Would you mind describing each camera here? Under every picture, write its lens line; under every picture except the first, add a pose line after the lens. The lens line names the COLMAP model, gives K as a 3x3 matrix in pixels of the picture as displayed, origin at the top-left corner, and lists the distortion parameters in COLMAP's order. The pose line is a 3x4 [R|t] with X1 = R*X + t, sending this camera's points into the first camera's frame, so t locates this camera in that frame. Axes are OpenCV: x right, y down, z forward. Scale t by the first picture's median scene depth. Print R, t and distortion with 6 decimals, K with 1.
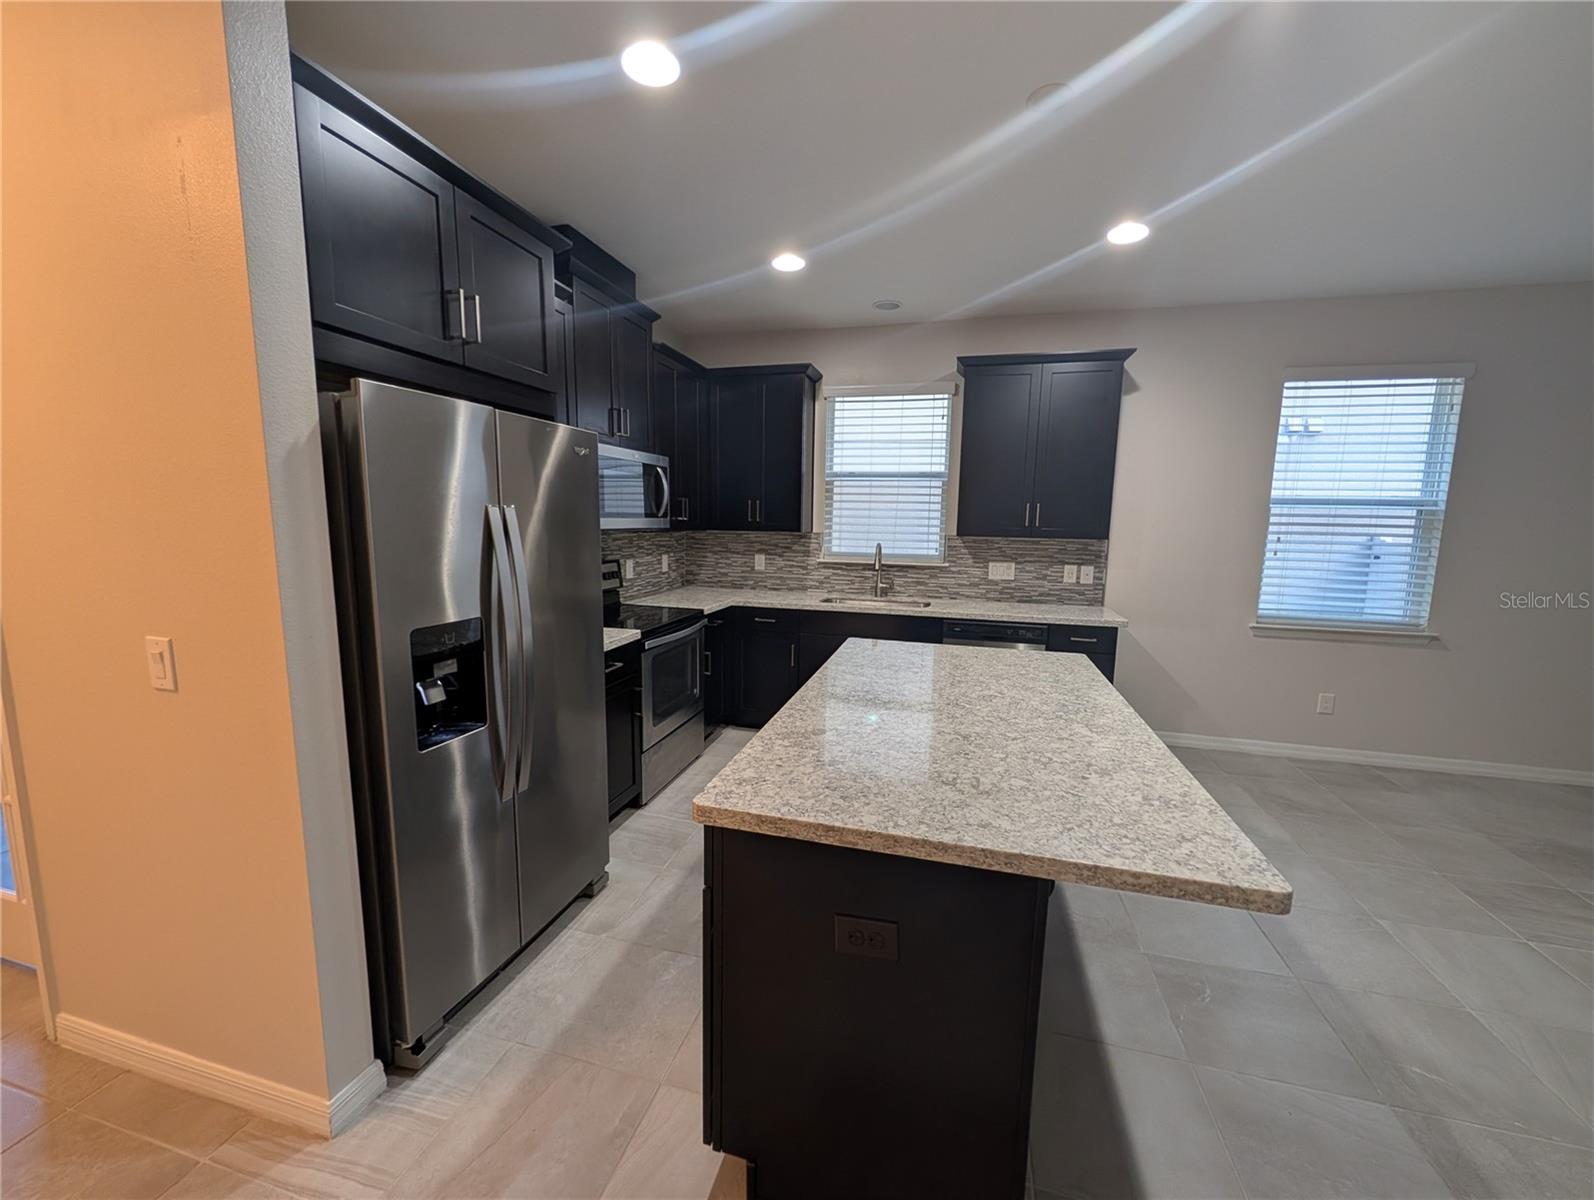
lens RADIAL K [[614.7, 0, 797.9], [0, 614.7, 599.8], [0, 0, 1]] dist [0.000135, 0.000445]
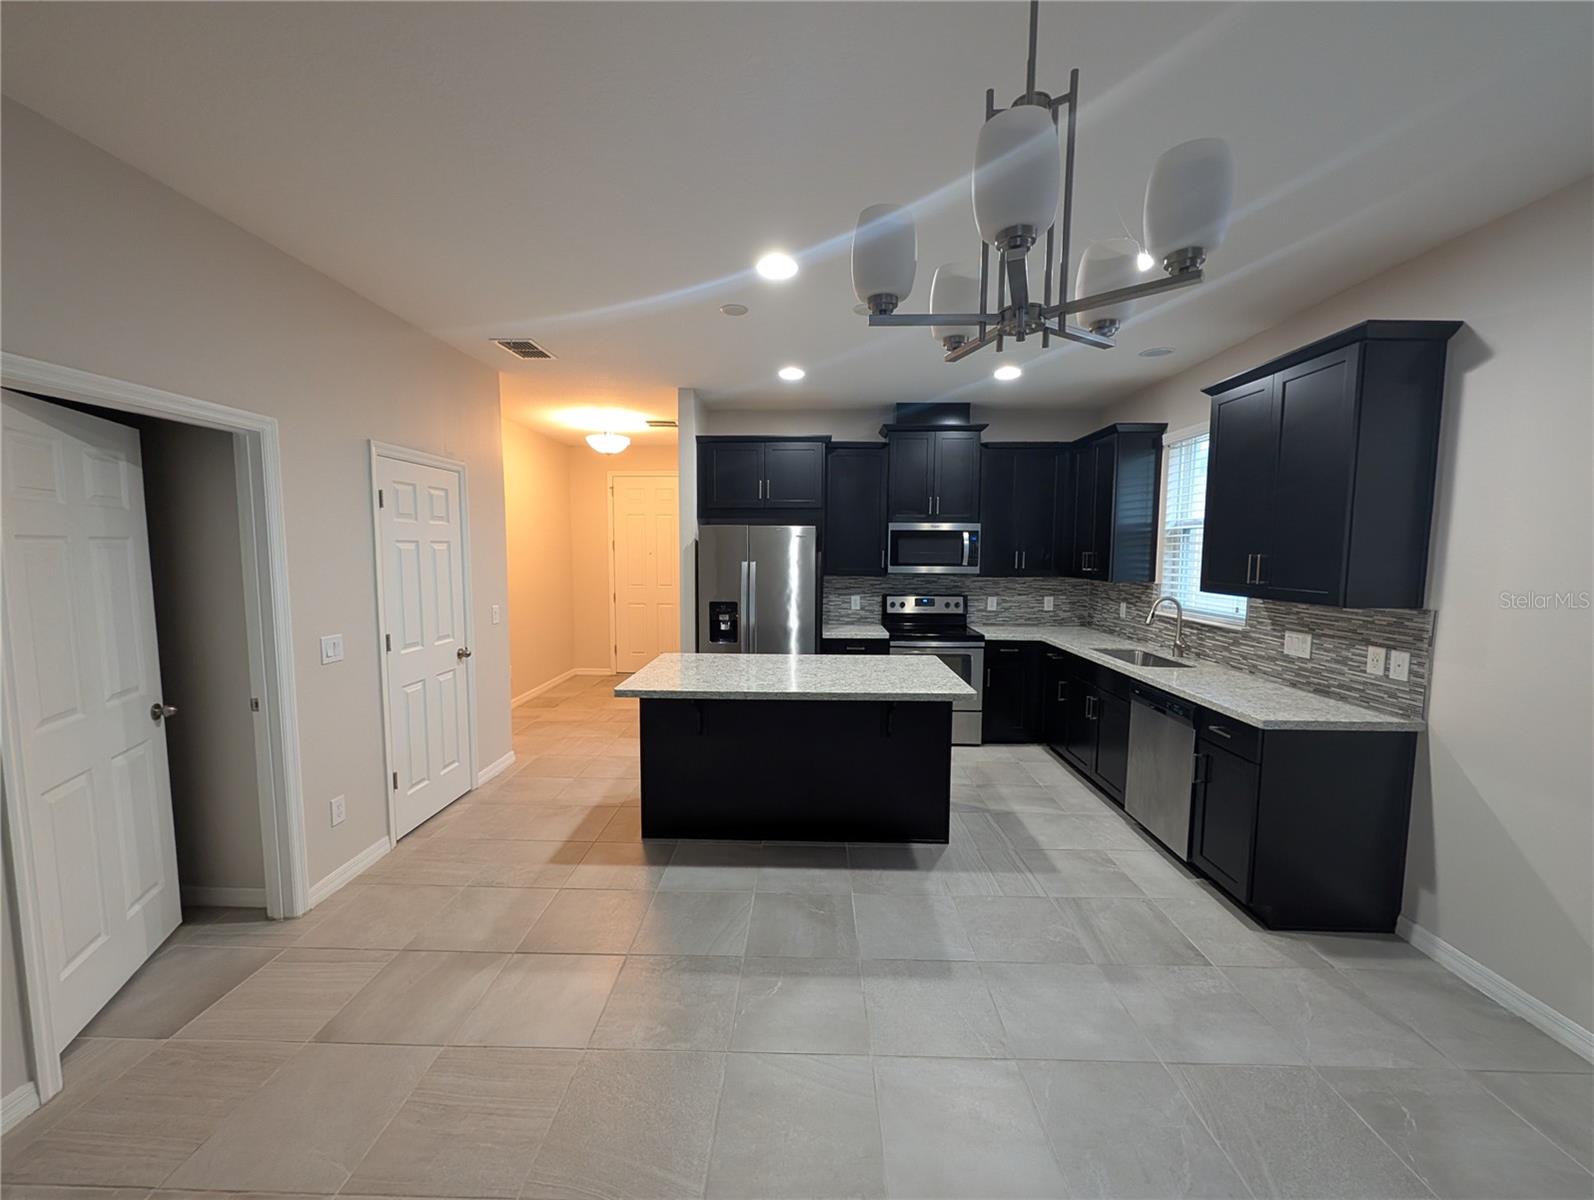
lens RADIAL K [[614.7, 0, 798.1], [0, 614.7, 600.7], [0, 0, 1]] dist [0.000135, 0.000445]
pose [[0.232823, 0.067299, -0.970188, 1.039166], [-0.133015, 0.990431, 0.036783, -0.053646], [0.963380, 0.120486, 0.239547, 0.283784]]
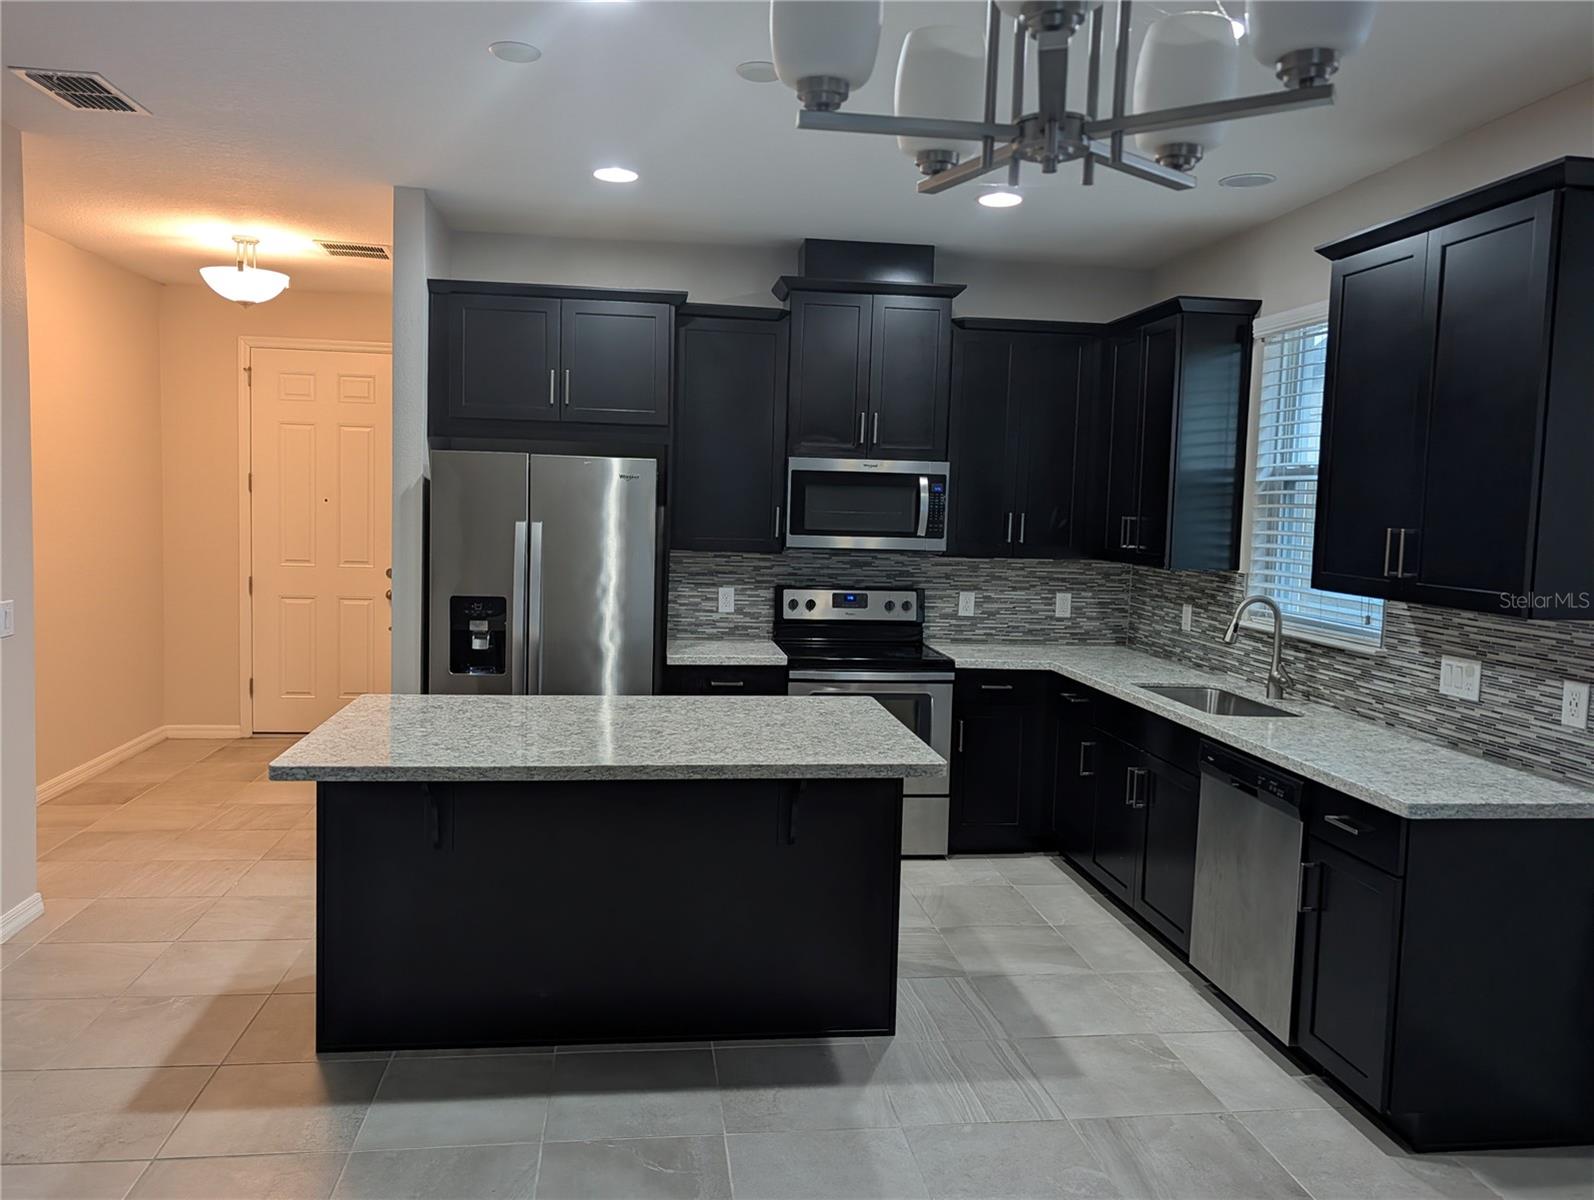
lens RADIAL K [[1146.4, 0, 780.3], [0, 1146.4, 586.4], [0, 0, 1]] dist [0.028444, -0.028098]
pose [[0.375730, 0.064217, -0.924502, 1.053124], [-0.147388, 0.989040, 0.008800, -0.054793], [0.914934, 0.132954, 0.381076, 0.261652]]
